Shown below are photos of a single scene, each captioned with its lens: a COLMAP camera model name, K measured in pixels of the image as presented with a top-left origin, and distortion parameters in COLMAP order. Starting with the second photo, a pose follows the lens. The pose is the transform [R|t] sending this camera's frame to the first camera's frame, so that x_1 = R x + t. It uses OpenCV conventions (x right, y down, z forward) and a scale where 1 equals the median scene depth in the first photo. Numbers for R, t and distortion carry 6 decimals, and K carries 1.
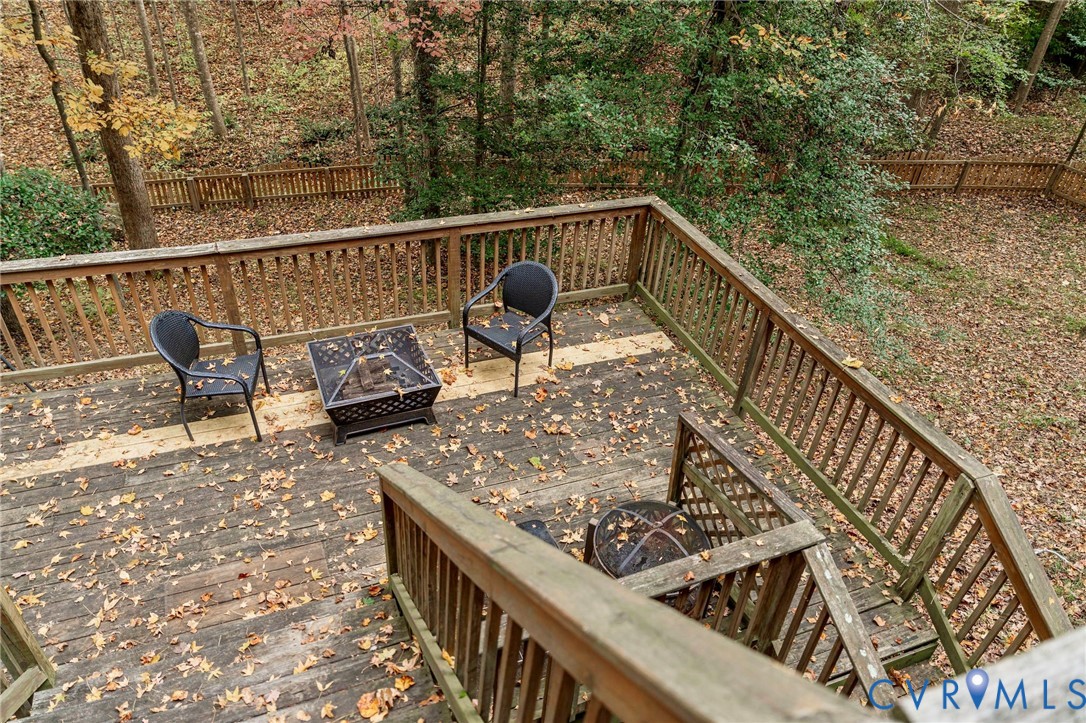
lens RADIAL K [[761.8, 0, 543.0], [0, 761.8, 361.5], [0, 0, 1]] dist [-0.007869, 0.007032]
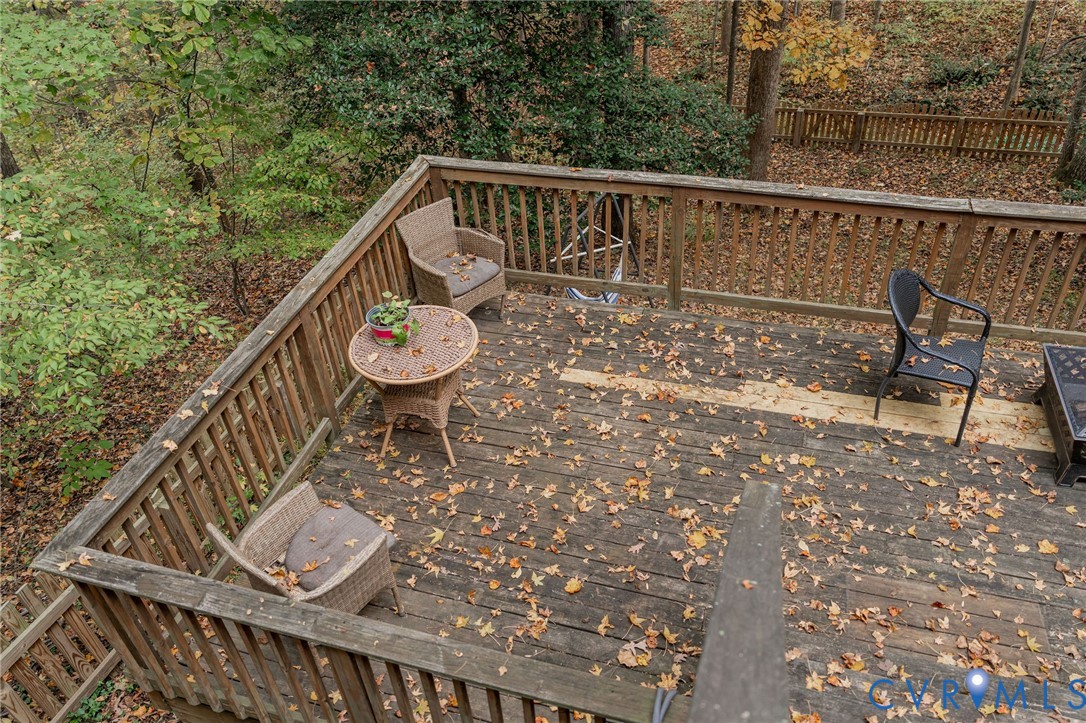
lens RADIAL K [[850.2, 0, 523.3], [0, 850.2, 358.6], [0, 0, 1]] dist [-0.004341, 0.003800]
pose [[0.772490, 0.287063, -0.566440, -0.246252], [-0.264367, 0.956397, 0.124154, 0.024419], [0.577382, 0.053840, 0.814697, -0.025375]]
